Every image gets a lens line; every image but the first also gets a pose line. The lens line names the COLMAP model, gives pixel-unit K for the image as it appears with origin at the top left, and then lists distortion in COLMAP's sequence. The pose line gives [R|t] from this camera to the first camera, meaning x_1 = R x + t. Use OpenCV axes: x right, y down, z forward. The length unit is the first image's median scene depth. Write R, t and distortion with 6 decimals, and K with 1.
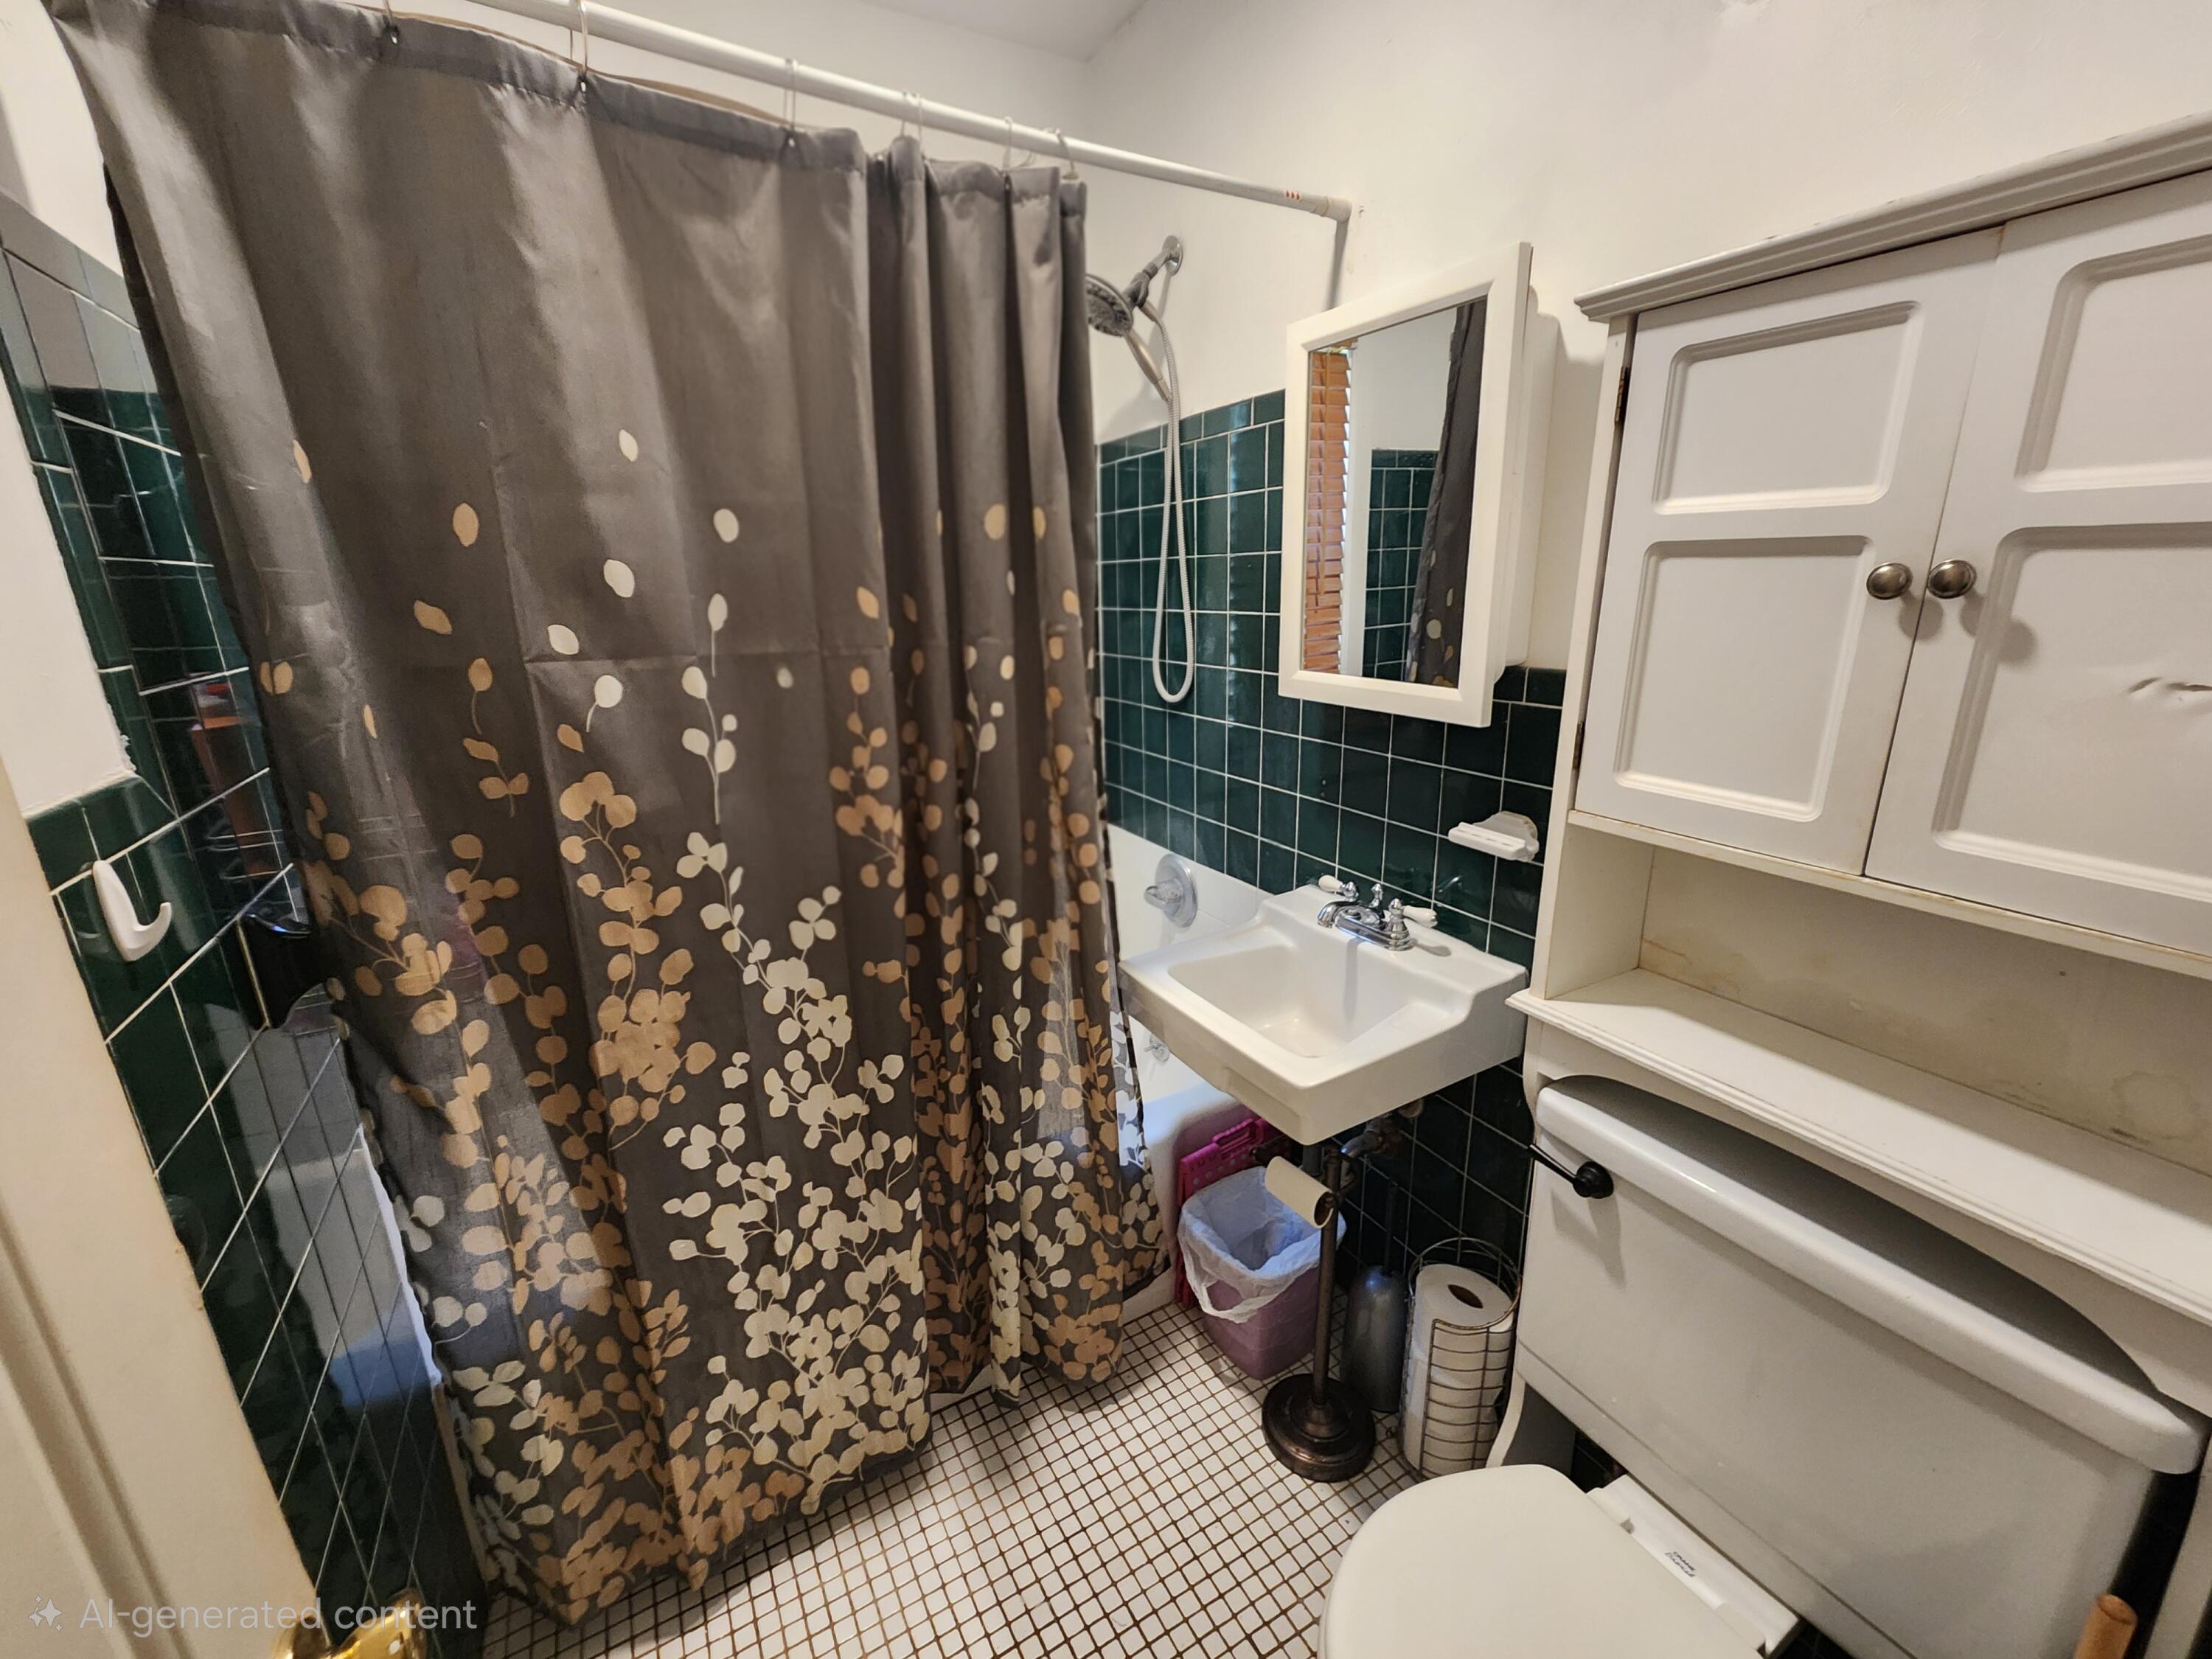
lens RADIAL K [[908.6, 0, 1108.8], [0, 908.6, 836.6], [0, 0, 1]] dist [-0.000267, -0.000281]
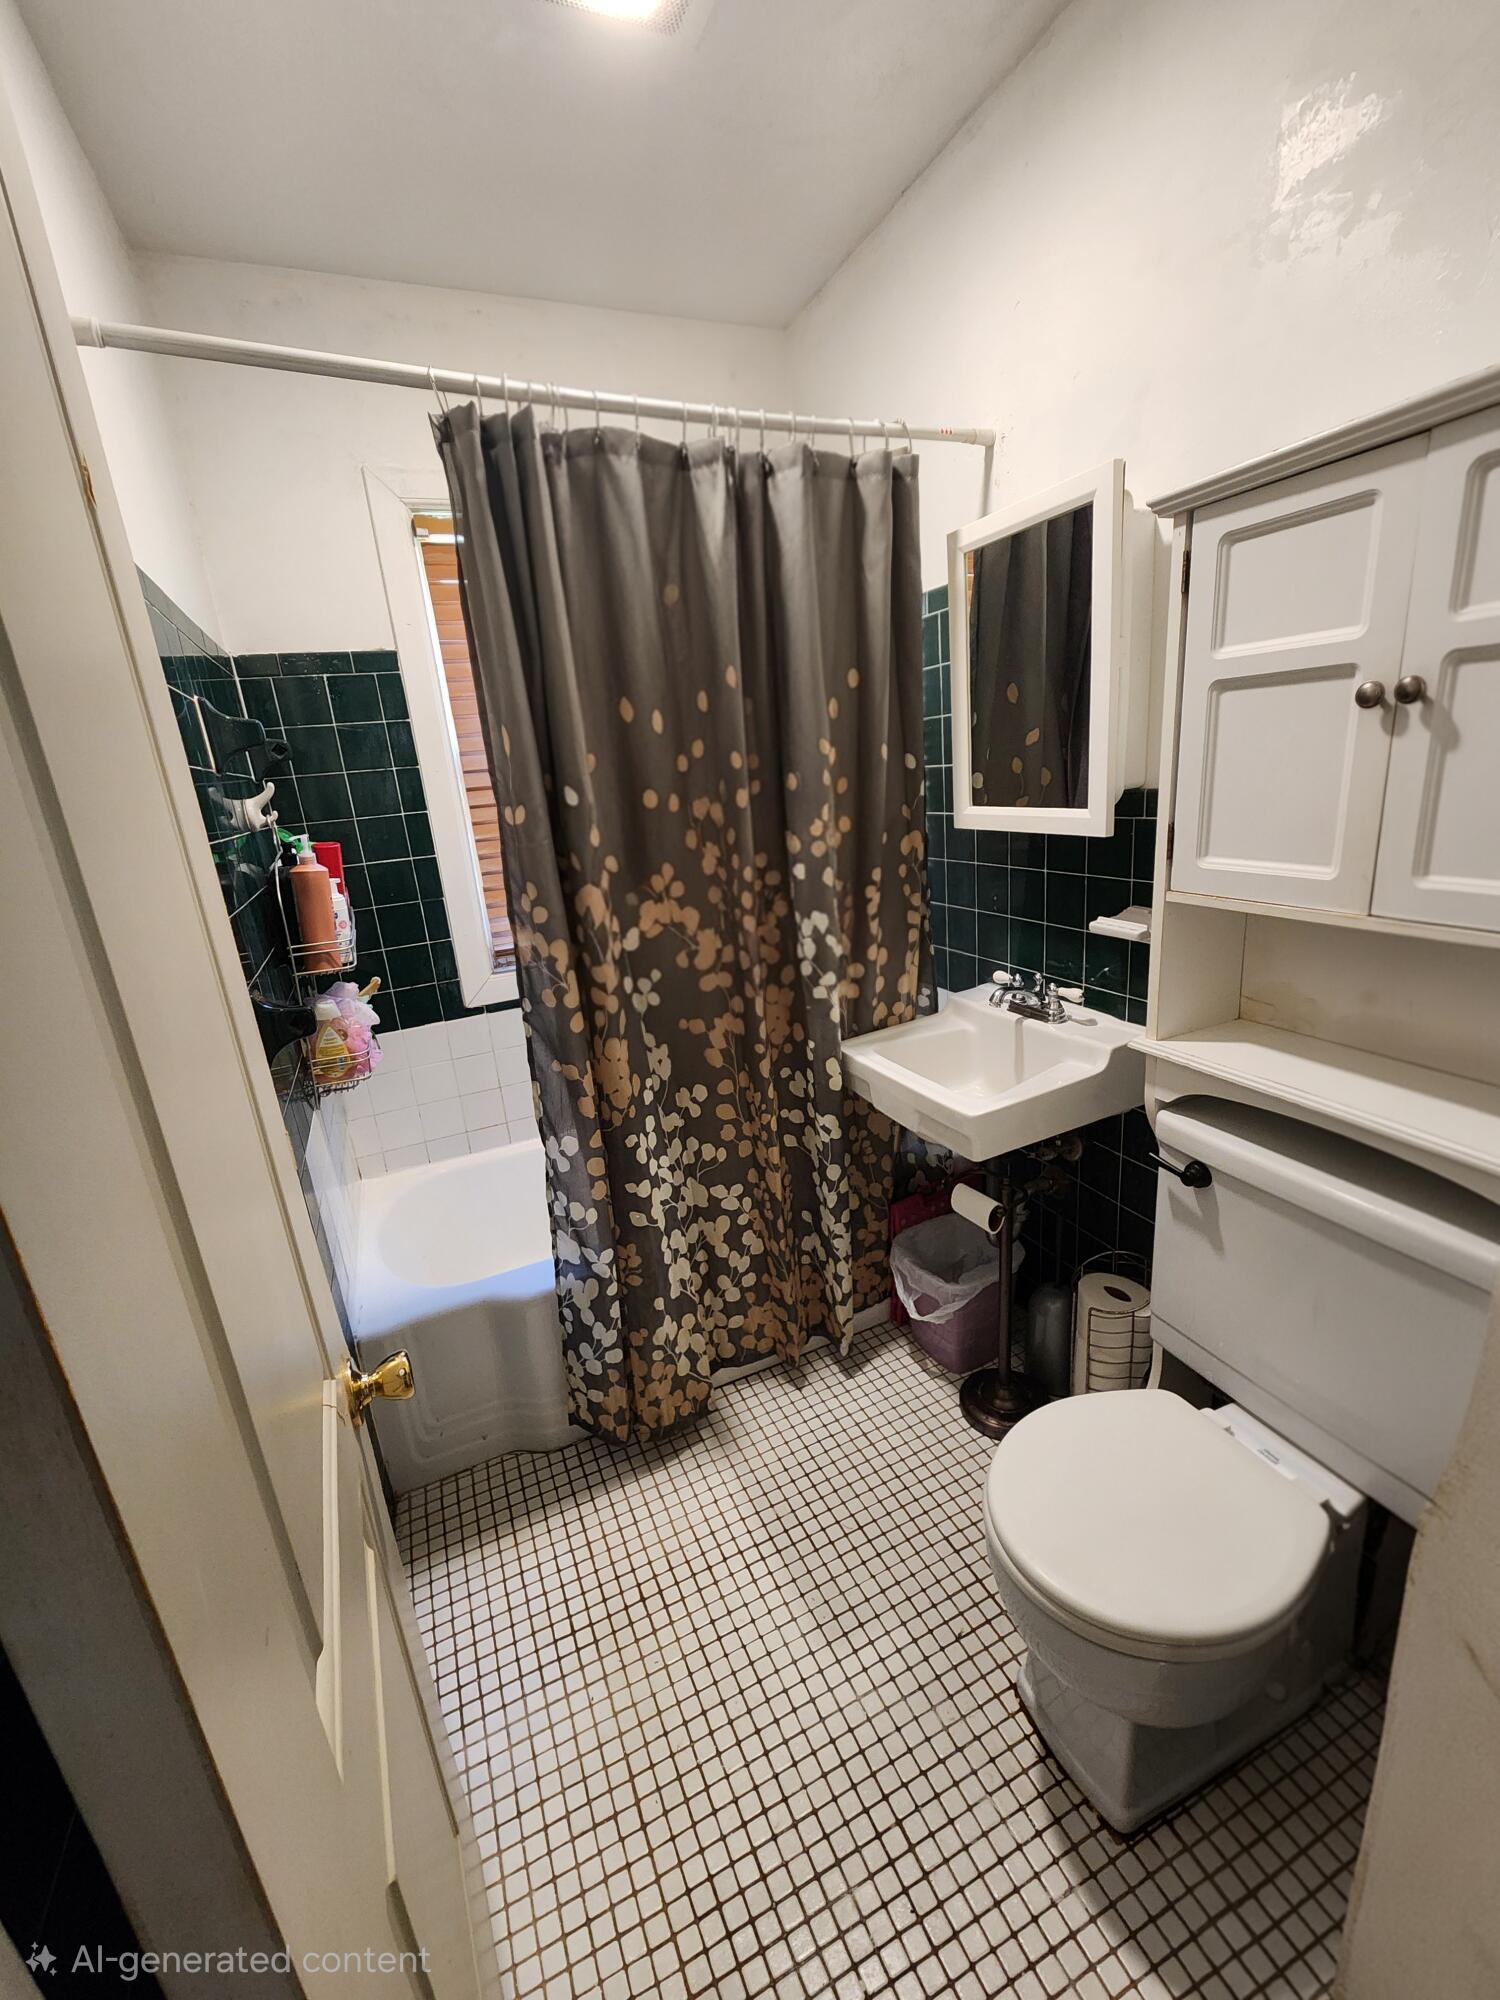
lens RADIAL K [[821.6, 0, 750.3], [0, 821.6, 996.3], [0, 0, 1]] dist [-0.000267, -0.000281]
pose [[0.993214, -0.038418, -0.109775, 0.030894], [0.038730, 0.999249, 0.000708, 0.081138], [0.109666, -0.004955, 0.993956, -0.199232]]
